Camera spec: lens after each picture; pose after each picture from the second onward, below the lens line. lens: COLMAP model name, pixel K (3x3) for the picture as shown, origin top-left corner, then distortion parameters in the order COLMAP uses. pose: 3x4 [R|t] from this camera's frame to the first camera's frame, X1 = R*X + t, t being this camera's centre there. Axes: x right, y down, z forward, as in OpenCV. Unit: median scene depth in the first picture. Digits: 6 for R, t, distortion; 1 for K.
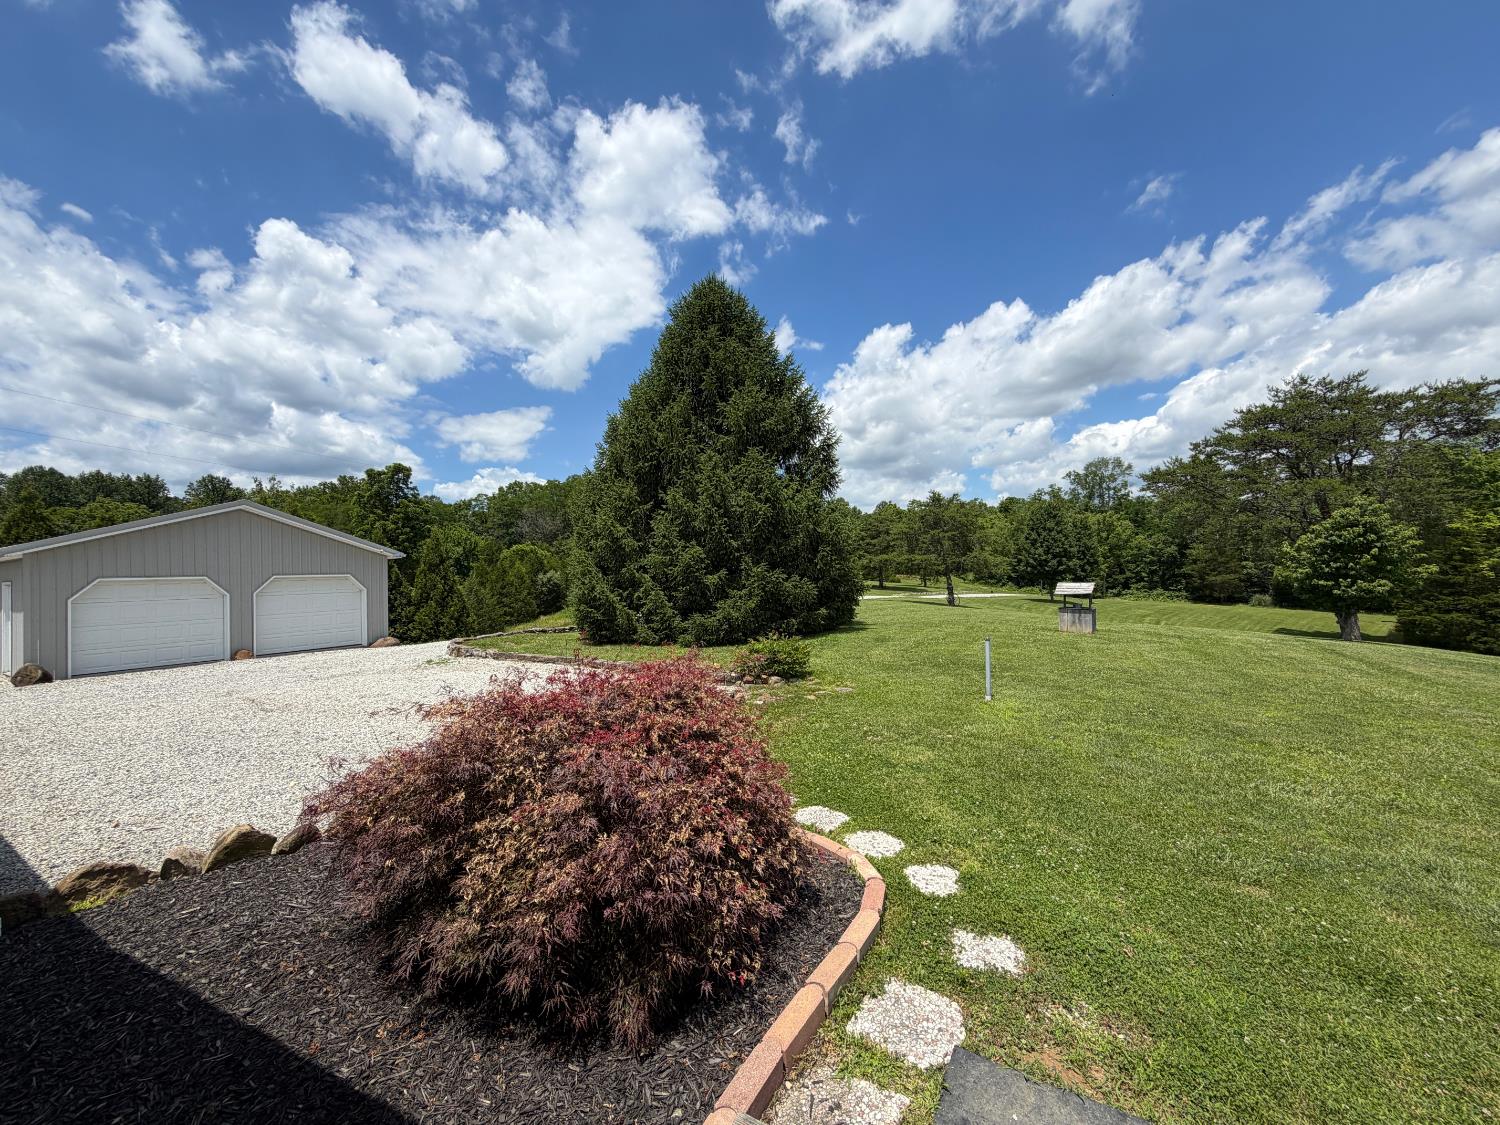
lens RADIAL K [[596.0, 0, 743.1], [0, 596.0, 562.6], [0, 0, 1]] dist [-0.001975, 0.001115]
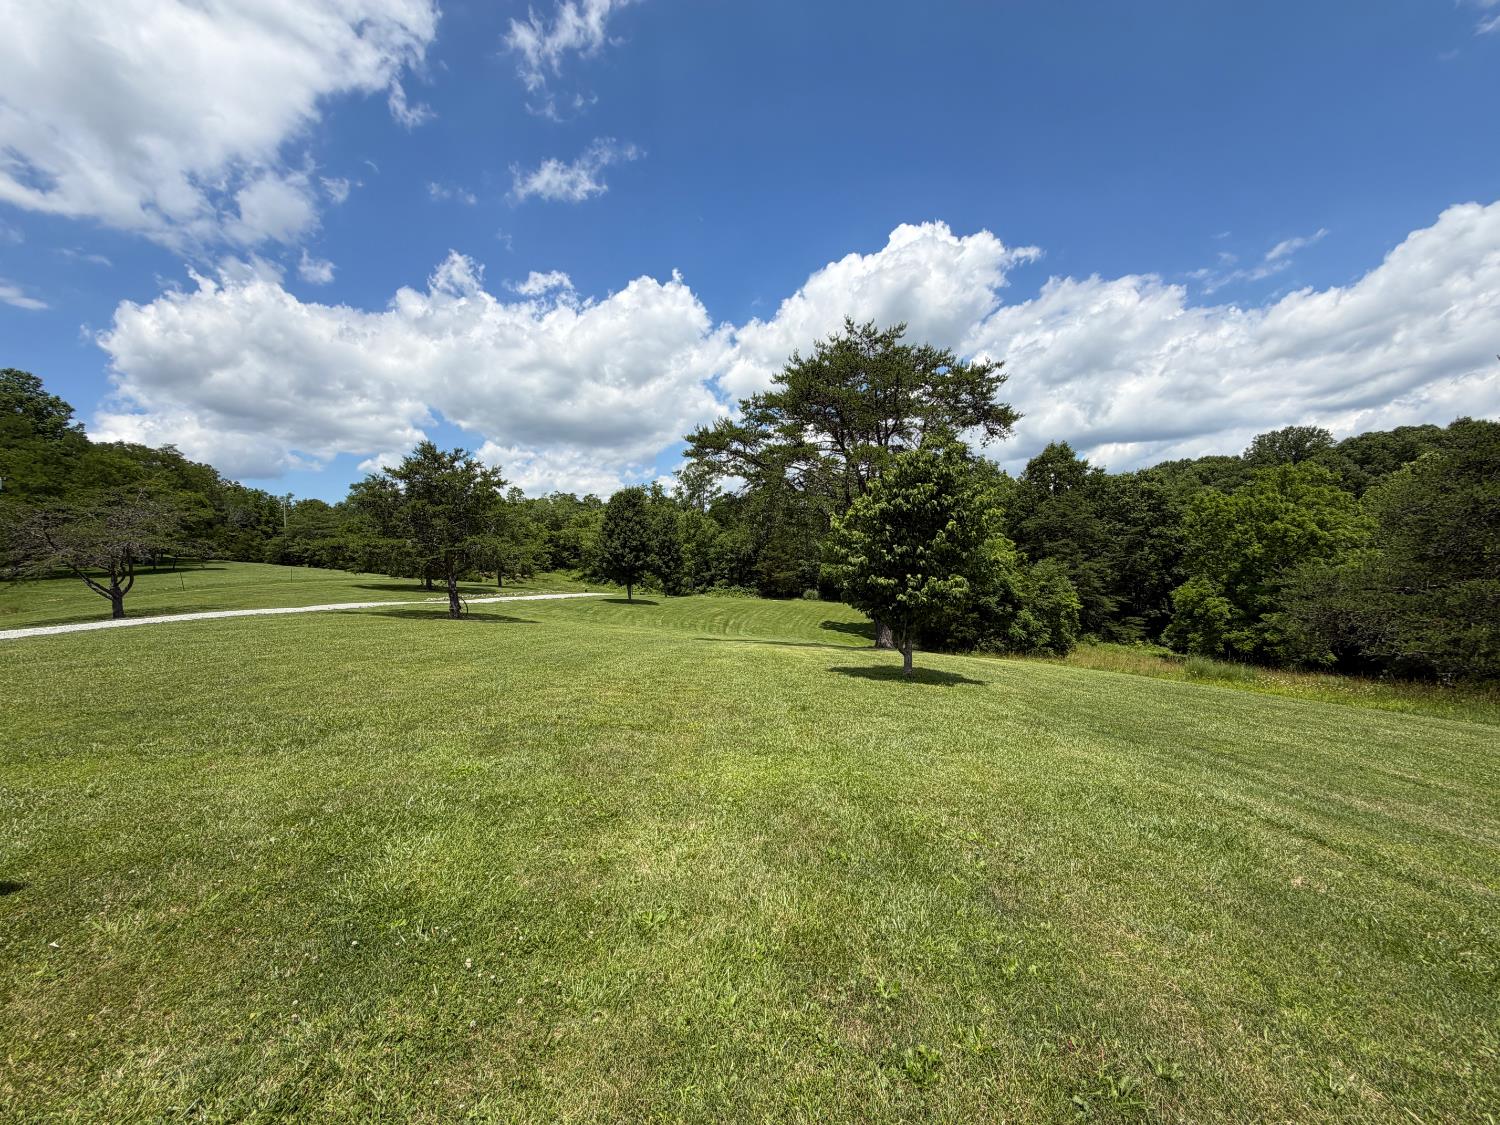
lens RADIAL K [[596.0, 0, 751.7], [0, 596.0, 564.6], [0, 0, 1]] dist [-0.001975, 0.001115]
pose [[0.818211, 0.007162, 0.574874, 0.159642], [-0.011274, 0.999930, 0.003589, 0.005167], [-0.574808, -0.009418, 0.818234, 0.177774]]
